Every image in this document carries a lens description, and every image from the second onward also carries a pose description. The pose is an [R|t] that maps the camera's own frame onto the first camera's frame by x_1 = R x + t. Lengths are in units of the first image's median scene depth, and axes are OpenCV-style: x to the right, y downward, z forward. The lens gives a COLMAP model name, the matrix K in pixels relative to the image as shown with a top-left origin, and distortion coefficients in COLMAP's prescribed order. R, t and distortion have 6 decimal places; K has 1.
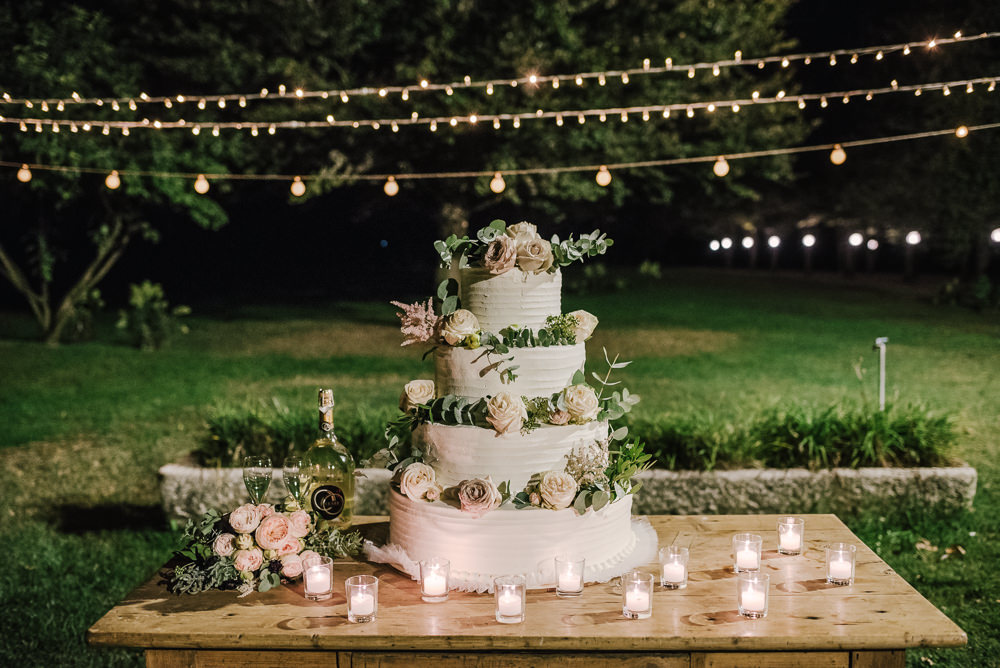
lens RADIAL K [[994.2, 0, 499.9], [0, 994.2, 335.5], [0, 0, 1]] dist [-0.048836, 0.000000]
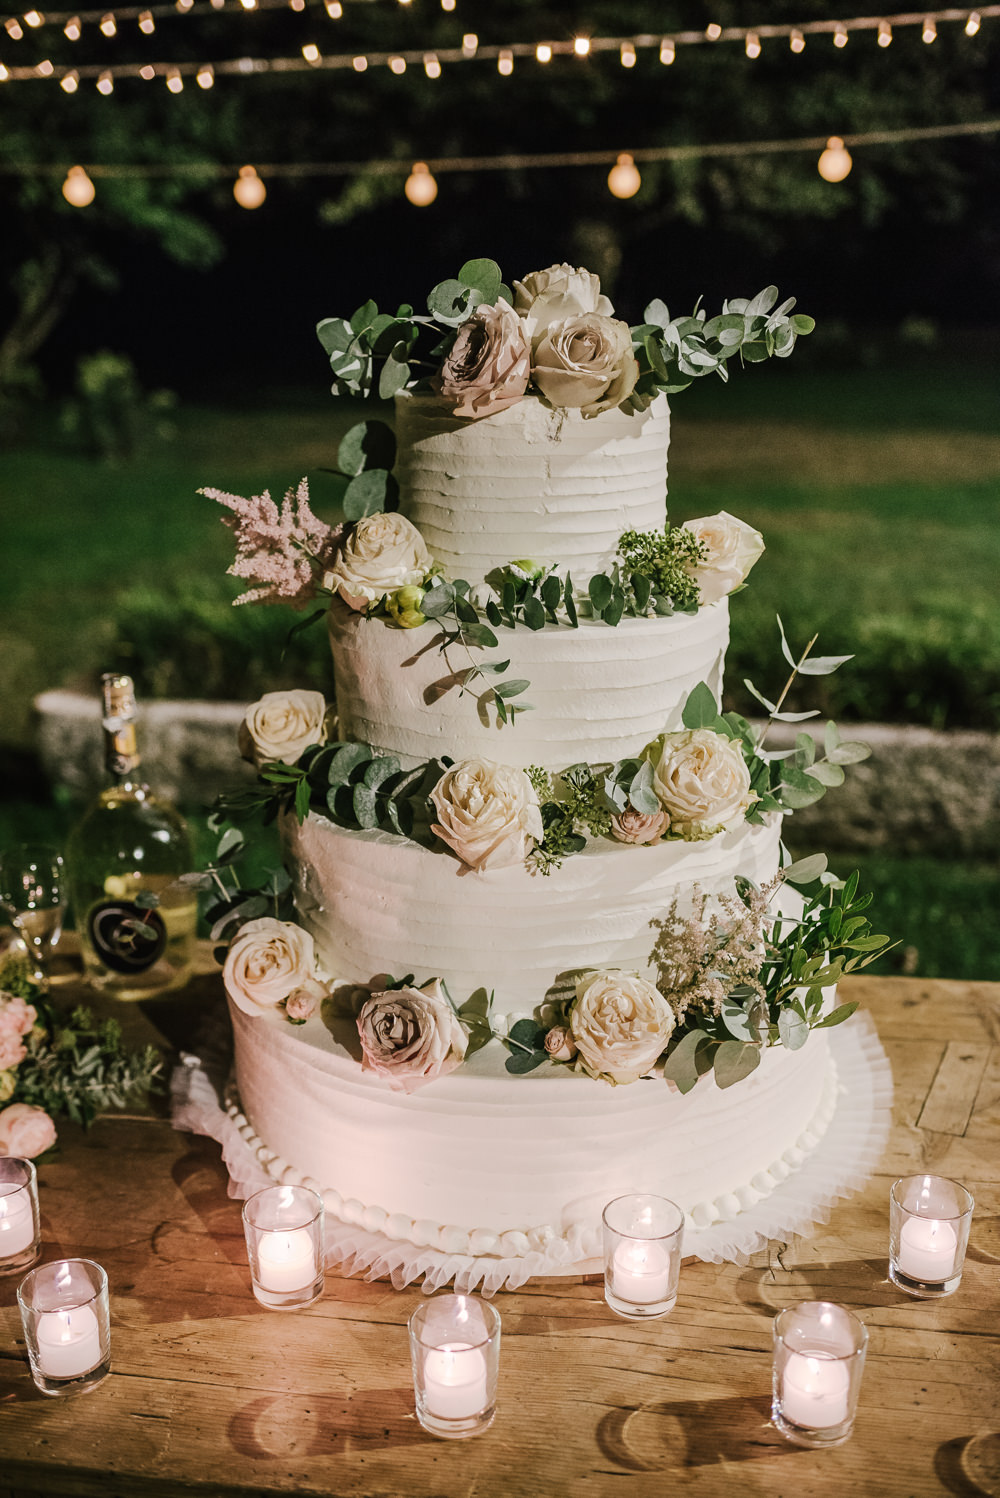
lens RADIAL K [[1489.3, 0, 497.3], [0, 1489.3, 745.3], [0, 0, 1]] dist [-0.048836, 0.000000]
pose [[0.992970, 0.032589, -0.113796, 0.067471], [-0.008433, 0.978387, 0.206610, -0.055830], [0.118069, -0.204198, 0.971783, 0.452594]]
